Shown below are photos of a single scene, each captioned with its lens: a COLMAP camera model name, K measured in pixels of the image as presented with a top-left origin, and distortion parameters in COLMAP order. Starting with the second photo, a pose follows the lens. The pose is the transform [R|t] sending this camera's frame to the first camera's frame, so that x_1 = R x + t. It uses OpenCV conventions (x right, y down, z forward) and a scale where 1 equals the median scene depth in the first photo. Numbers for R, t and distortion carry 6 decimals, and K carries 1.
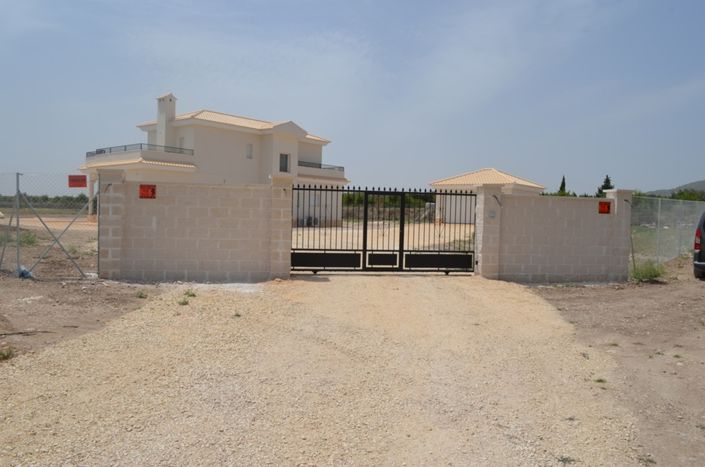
lens RADIAL K [[545.5, 0, 352.5], [0, 545.5, 233.5], [0, 0, 1]] dist [-0.074700, 0.000832]
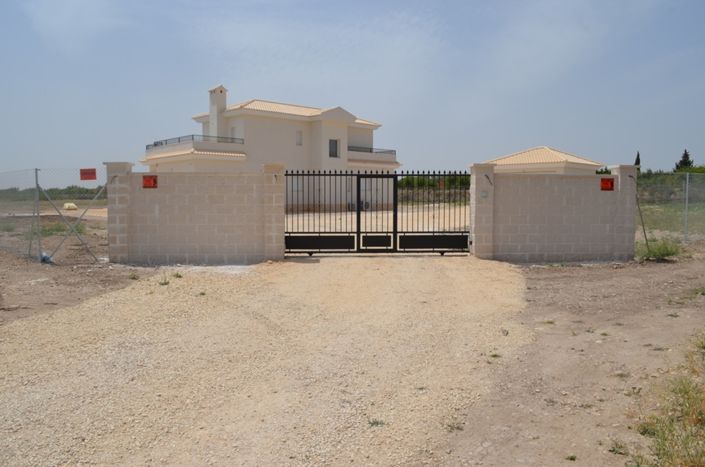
lens RADIAL K [[545.5, 0, 352.5], [0, 545.5, 233.5], [0, 0, 1]] dist [-0.074700, 0.000832]
pose [[0.991616, -0.017288, -0.128059, 0.140994], [0.021037, 0.999387, 0.027981, 0.003748], [0.127497, -0.030440, 0.991372, -0.020816]]
